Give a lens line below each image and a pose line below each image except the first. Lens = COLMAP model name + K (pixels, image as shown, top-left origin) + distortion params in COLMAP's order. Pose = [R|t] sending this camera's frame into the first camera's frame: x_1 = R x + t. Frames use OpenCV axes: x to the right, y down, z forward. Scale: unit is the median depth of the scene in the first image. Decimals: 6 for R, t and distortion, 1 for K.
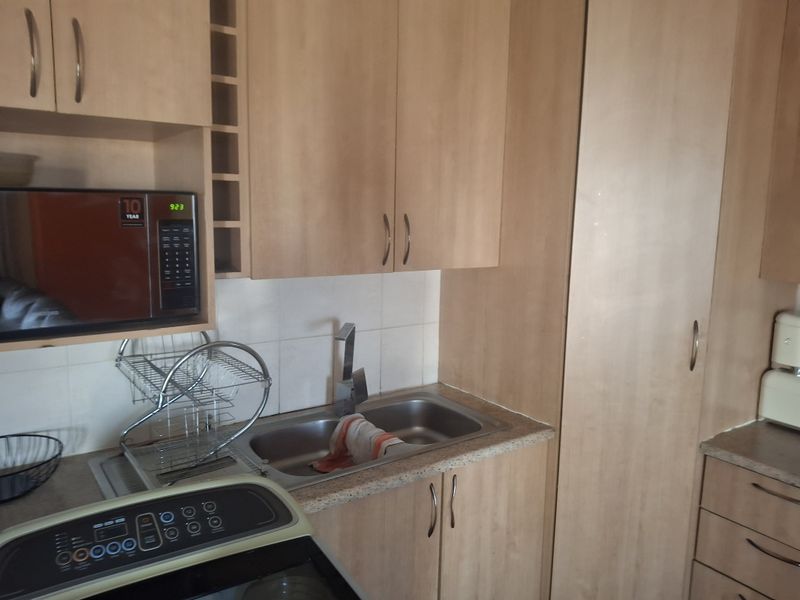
lens RADIAL K [[615.1, 0, 413.3], [0, 615.1, 298.1], [0, 0, 1]] dist [0.240332, -0.380867]
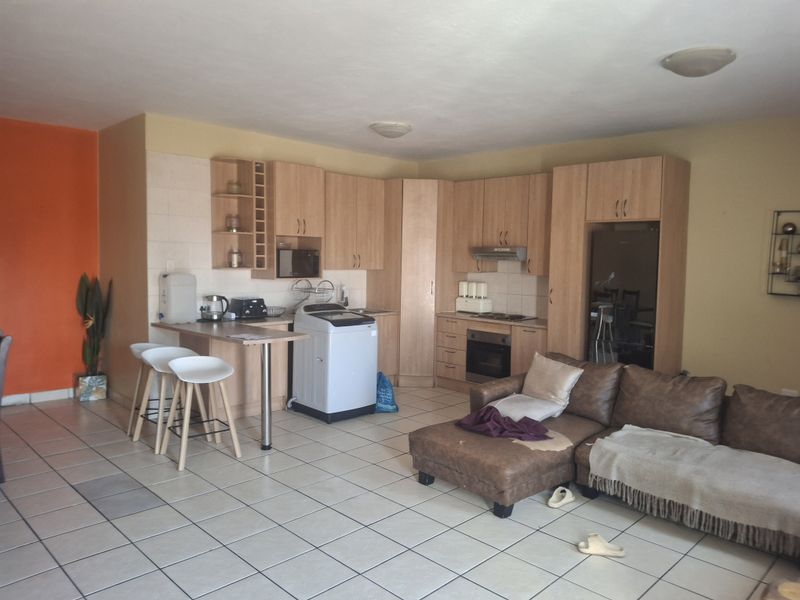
lens RADIAL K [[593.1, 0, 398.3], [0, 593.1, 295.0], [0, 0, 1]] dist [0.077929, -0.093332]
pose [[0.989723, -0.018326, 0.141819, -0.282312], [0.029776, 0.996427, -0.079038, 0.389497], [-0.139864, 0.082448, 0.986732, -2.500096]]
